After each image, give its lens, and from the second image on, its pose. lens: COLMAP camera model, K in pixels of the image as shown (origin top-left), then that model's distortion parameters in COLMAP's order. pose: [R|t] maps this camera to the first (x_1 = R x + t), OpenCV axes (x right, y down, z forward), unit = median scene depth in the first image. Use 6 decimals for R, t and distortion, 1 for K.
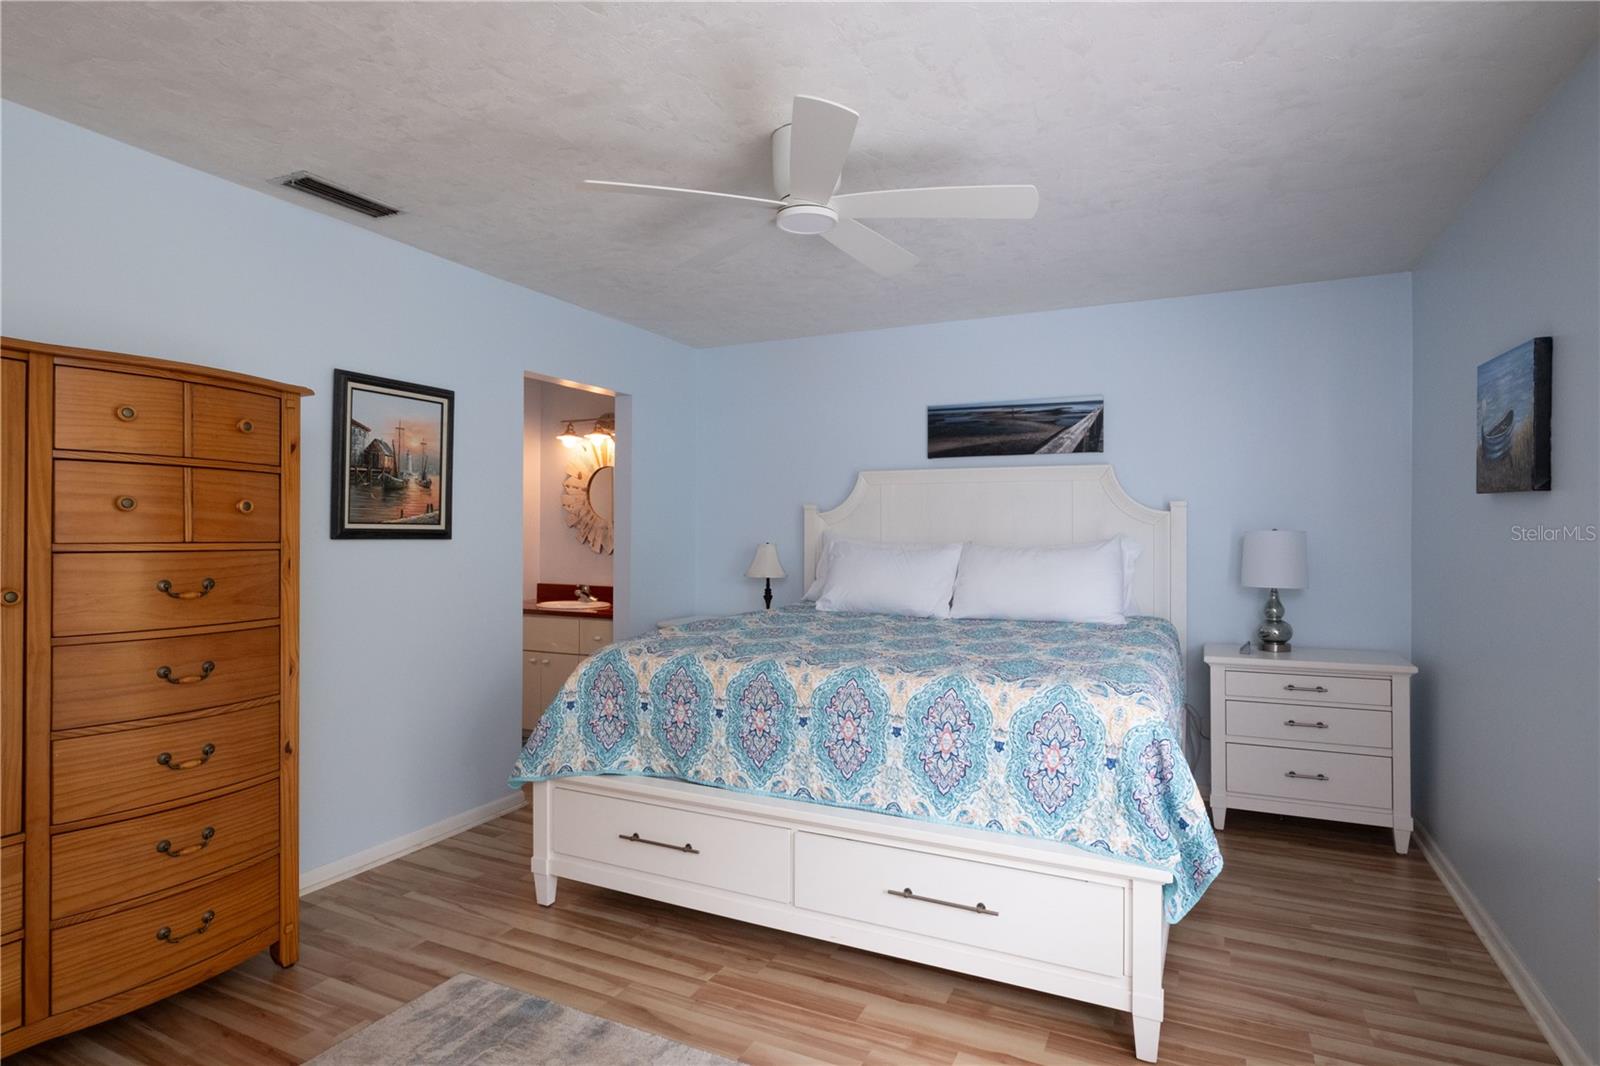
lens RADIAL K [[842.2, 0, 798.3], [0, 842.2, 531.7], [0, 0, 1]] dist [-0.005096, 0.003106]
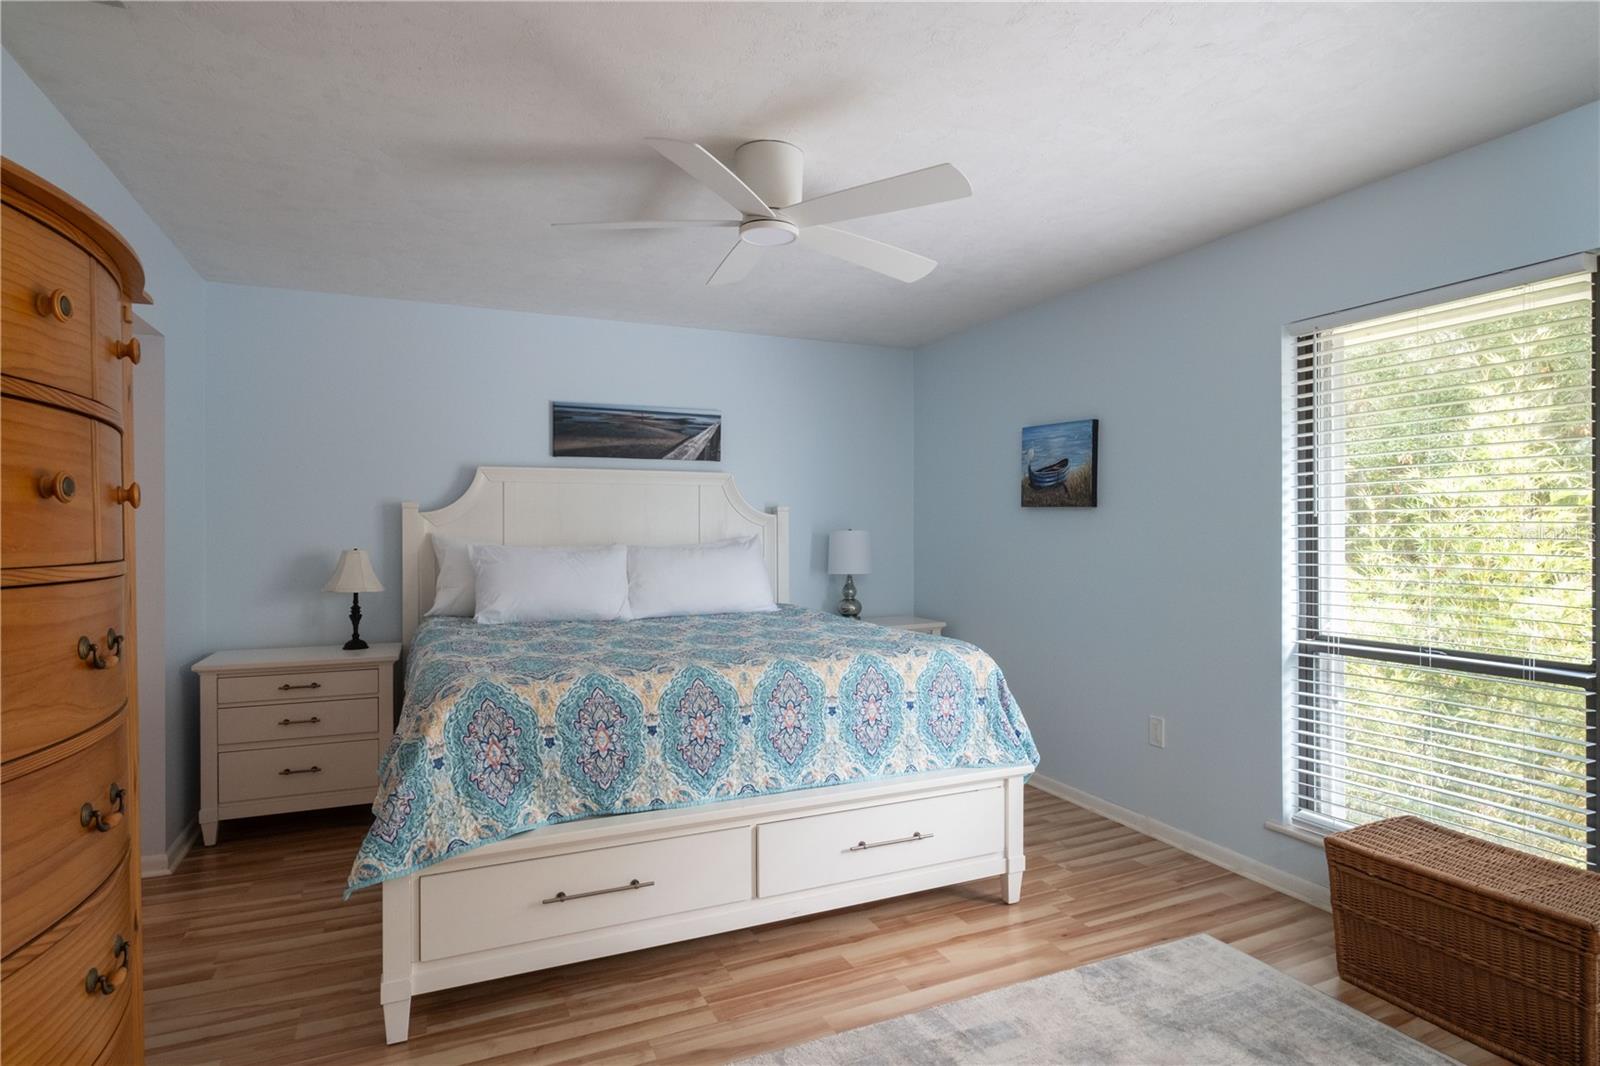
lens RADIAL K [[842.2, 0, 845.7], [0, 842.2, 543.7], [0, 0, 1]] dist [-0.005096, 0.003106]
pose [[0.631788, -0.016095, 0.774974, -0.666724], [0.005355, 0.999851, 0.016400, -0.003232], [-0.775123, -0.006211, 0.631780, 0.250546]]
